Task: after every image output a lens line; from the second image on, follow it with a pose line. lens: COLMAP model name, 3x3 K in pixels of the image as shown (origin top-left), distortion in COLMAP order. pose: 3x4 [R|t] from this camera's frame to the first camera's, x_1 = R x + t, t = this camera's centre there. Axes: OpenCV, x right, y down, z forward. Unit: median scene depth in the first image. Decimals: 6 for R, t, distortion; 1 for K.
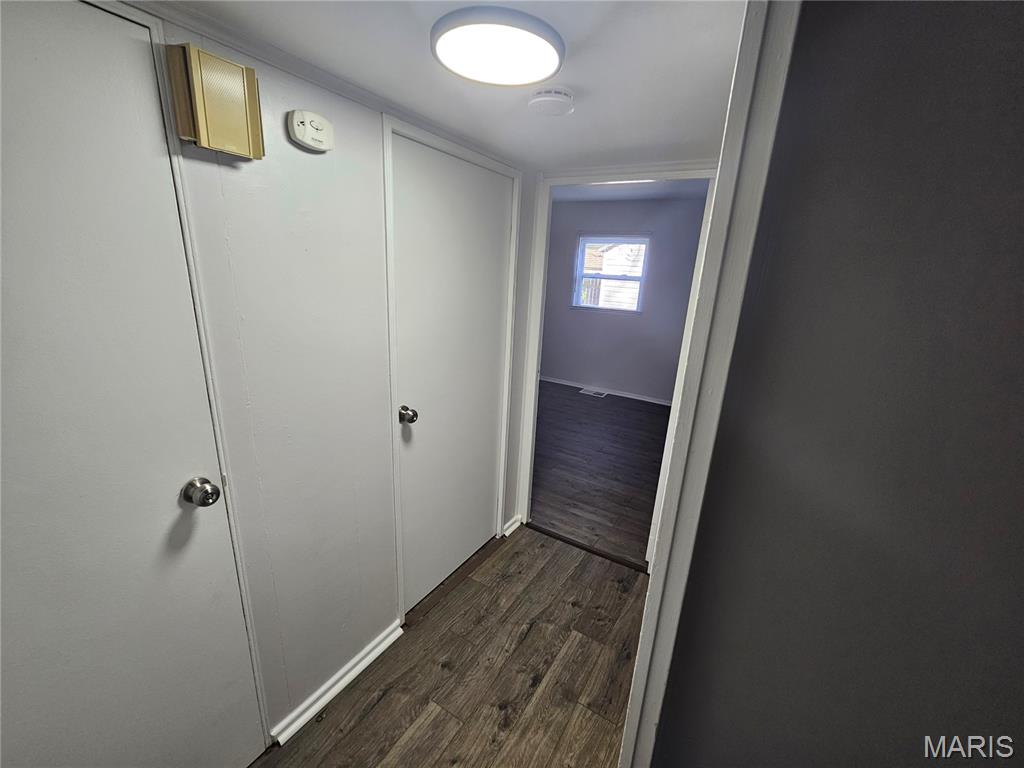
lens RADIAL K [[414.8, 0, 516.2], [0, 414.8, 387.3], [0, 0, 1]] dist [-0.000733, 0.000099]
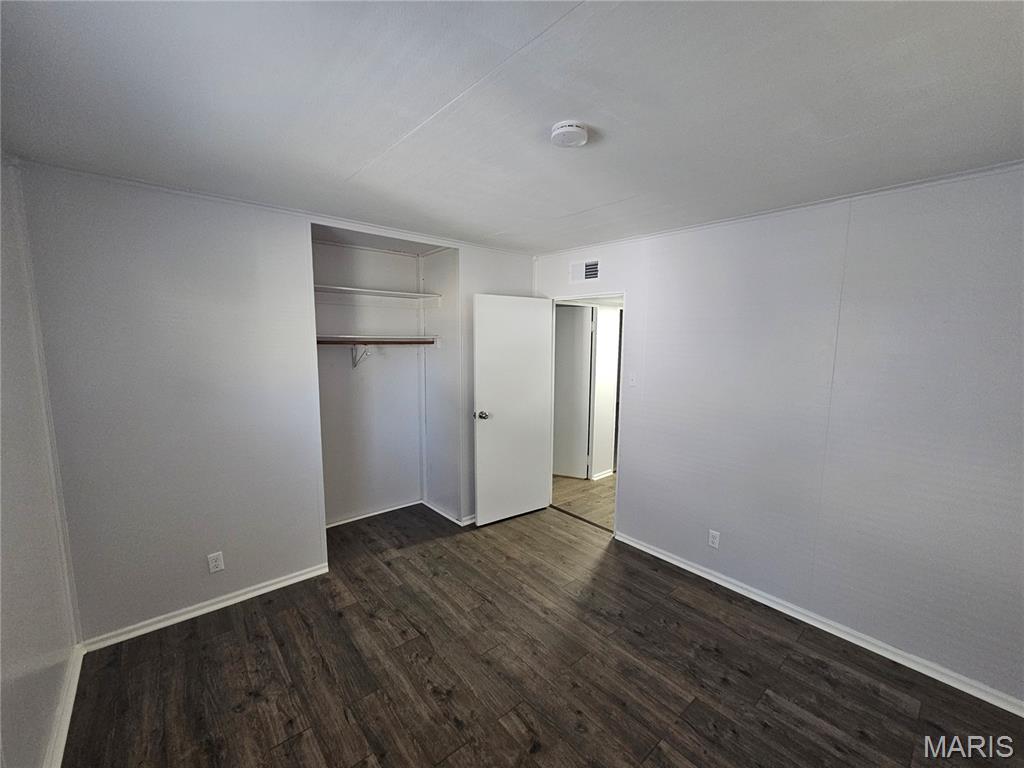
lens RADIAL K [[414.8, 0, 516.2], [0, 414.8, 387.3], [0, 0, 1]] dist [-0.000733, 0.000099]
pose [[-0.951165, -0.099644, 0.292159, -0.012175], [0.026090, 0.917129, 0.397735, -0.785763], [-0.307579, 0.385934, -0.869741, 2.580483]]
